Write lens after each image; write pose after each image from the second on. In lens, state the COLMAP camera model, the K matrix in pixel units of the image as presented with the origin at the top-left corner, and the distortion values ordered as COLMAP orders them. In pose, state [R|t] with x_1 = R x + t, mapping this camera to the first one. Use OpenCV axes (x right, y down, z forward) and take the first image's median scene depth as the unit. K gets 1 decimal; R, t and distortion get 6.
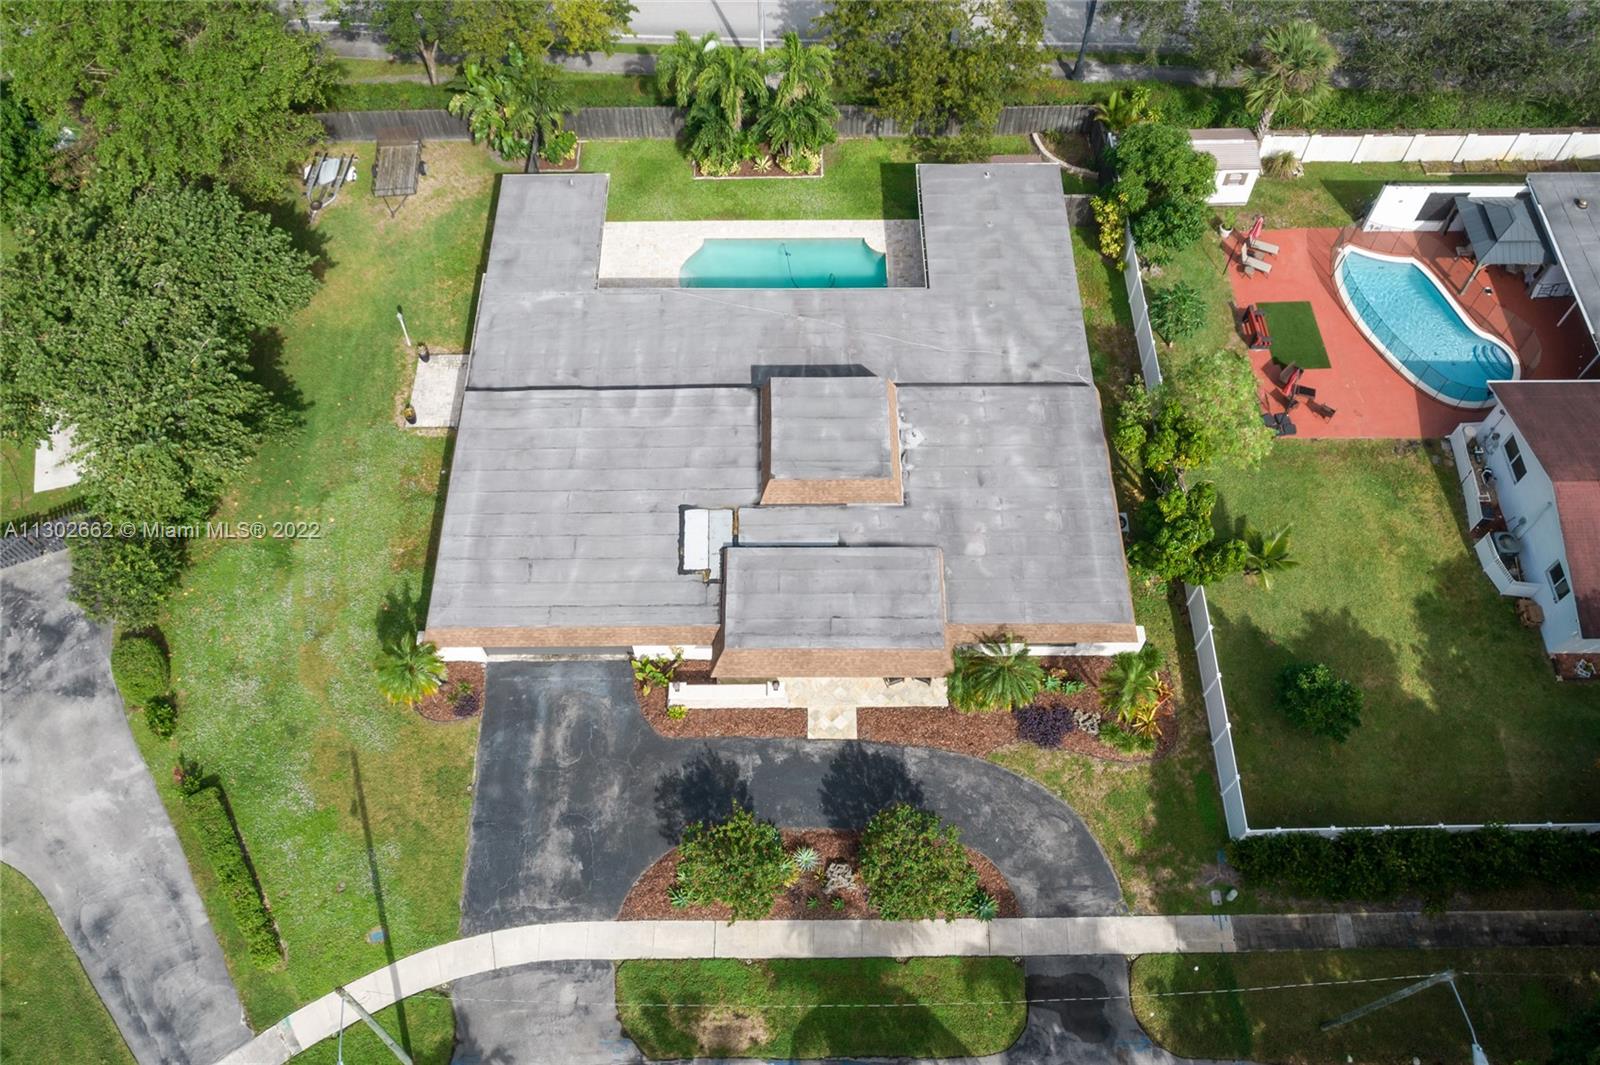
lens RADIAL K [[1244.8, 0, 807.1], [0, 1244.8, 524.2], [0, 0, 1]] dist [-0.050807, 0.002113]
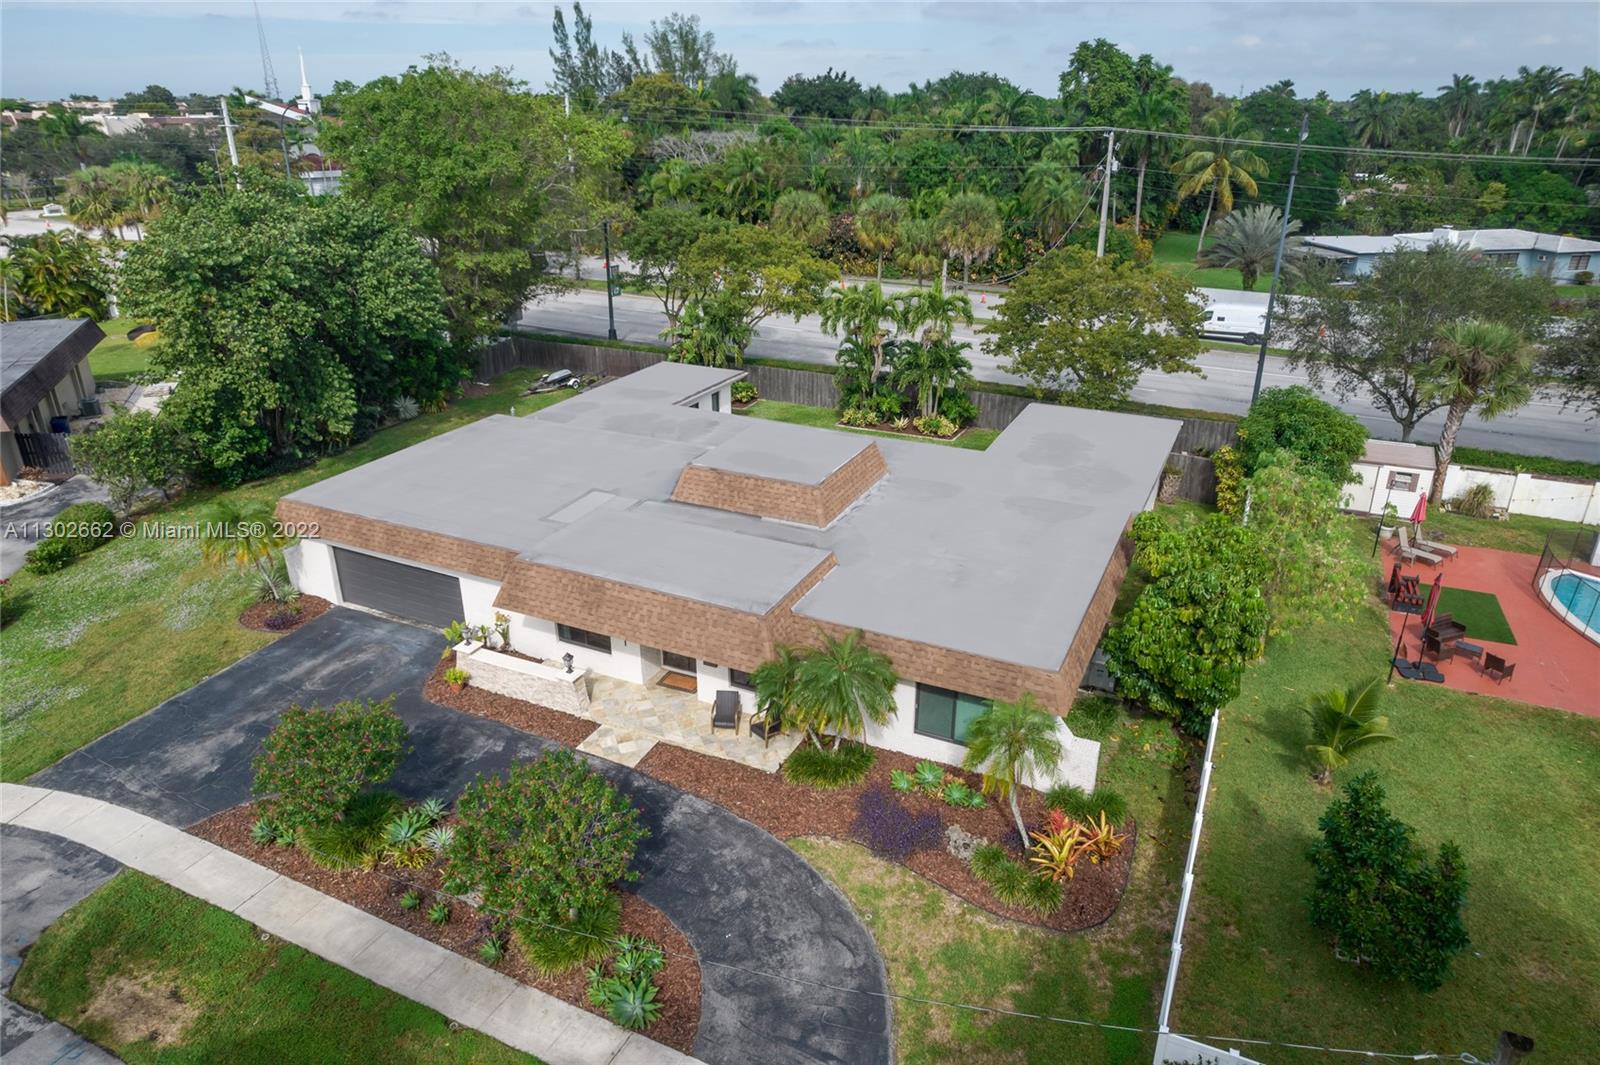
lens RADIAL K [[1016.3, 0, 804.3], [0, 1016.3, 527.0], [0, 0, 1]] dist [-0.078066, 0.070515]
pose [[0.900832, 0.167951, -0.400368, 0.331053], [-0.372114, 0.773752, -0.512677, 0.324949], [0.223681, 0.610819, 0.759518, 0.521801]]
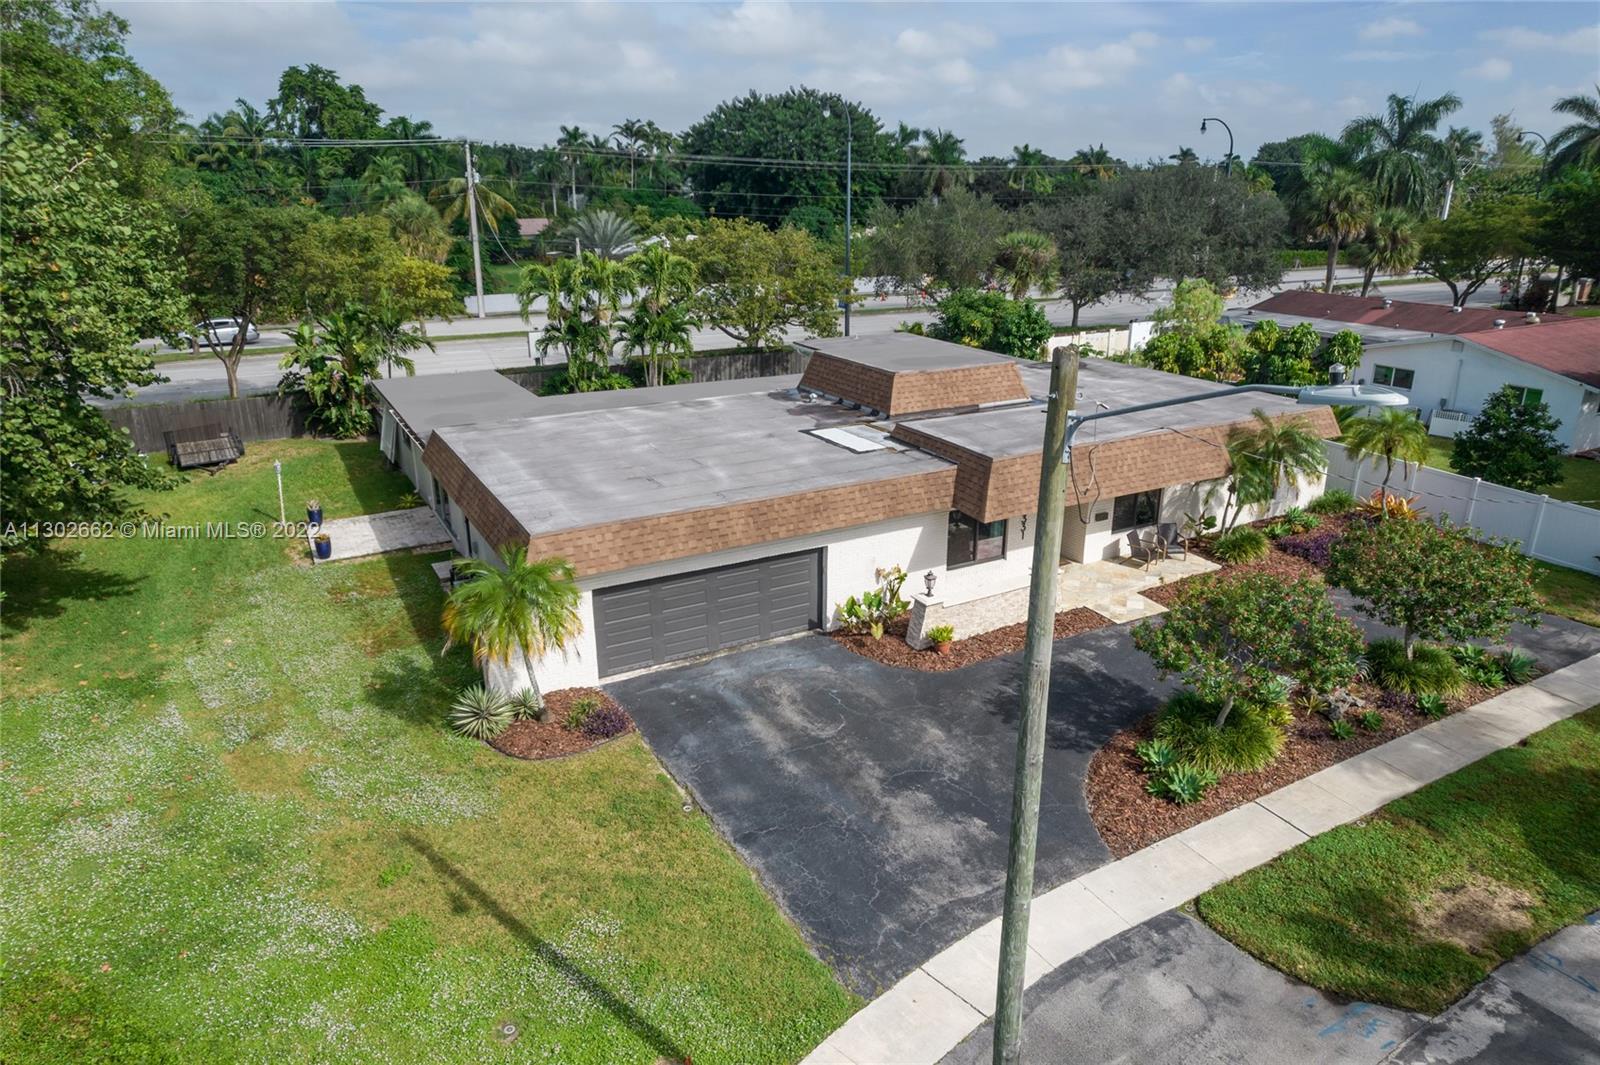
lens RADIAL K [[1016.3, 0, 804.3], [0, 1016.3, 527.0], [0, 0, 1]] dist [-0.078066, 0.070515]
pose [[0.876542, -0.156680, 0.455110, -0.393255], [0.413855, 0.728116, -0.546417, 0.366549], [-0.245760, 0.667307, 0.703067, 0.630979]]
